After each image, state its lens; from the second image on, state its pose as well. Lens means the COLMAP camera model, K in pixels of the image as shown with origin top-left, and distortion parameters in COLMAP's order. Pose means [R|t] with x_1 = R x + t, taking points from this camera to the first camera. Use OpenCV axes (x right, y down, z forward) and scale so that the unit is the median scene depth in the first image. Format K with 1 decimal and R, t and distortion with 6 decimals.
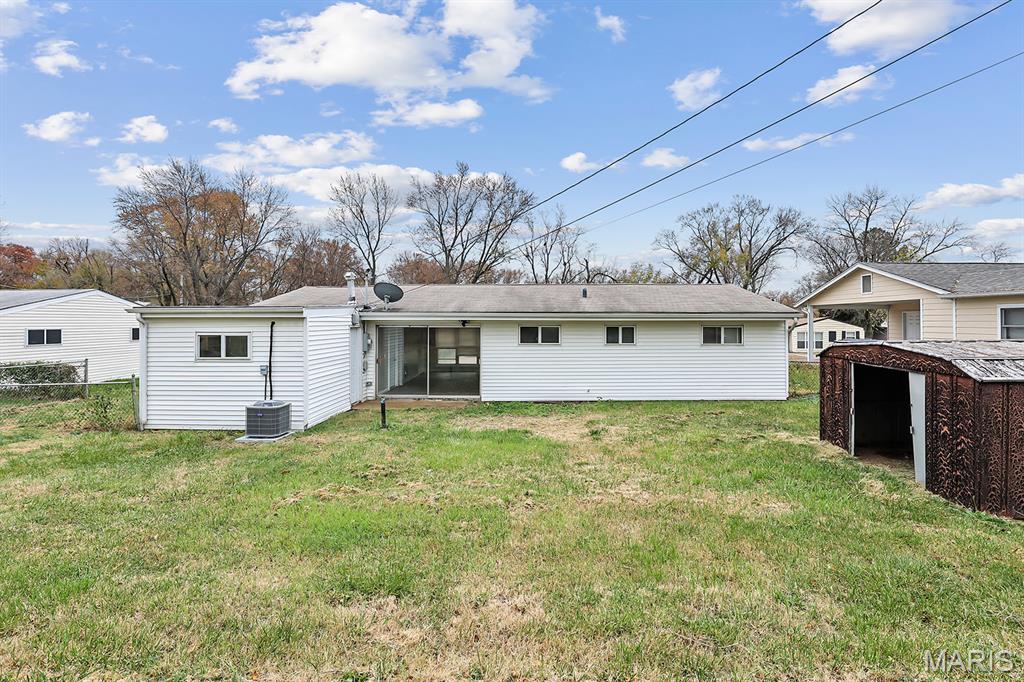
lens RADIAL K [[469.4, 0, 513.4], [0, 469.4, 311.9], [0, 0, 1]] dist [-0.018569, 0.000261]
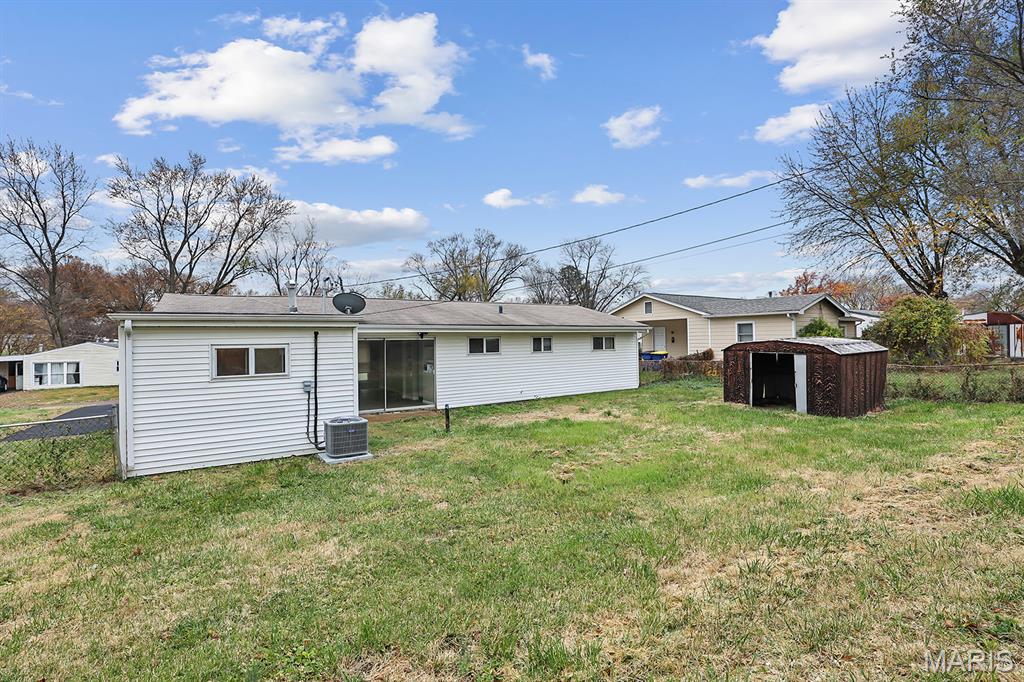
lens RADIAL K [[462.7, 0, 516.4], [0, 462.7, 328.7], [0, 0, 1]] dist [-0.016806, 0.000103]
pose [[0.832878, 0.000797, 0.553456, -0.494187], [0.003034, 0.999977, -0.006006, 0.015552], [-0.553448, 0.006682, 0.832857, 0.035129]]
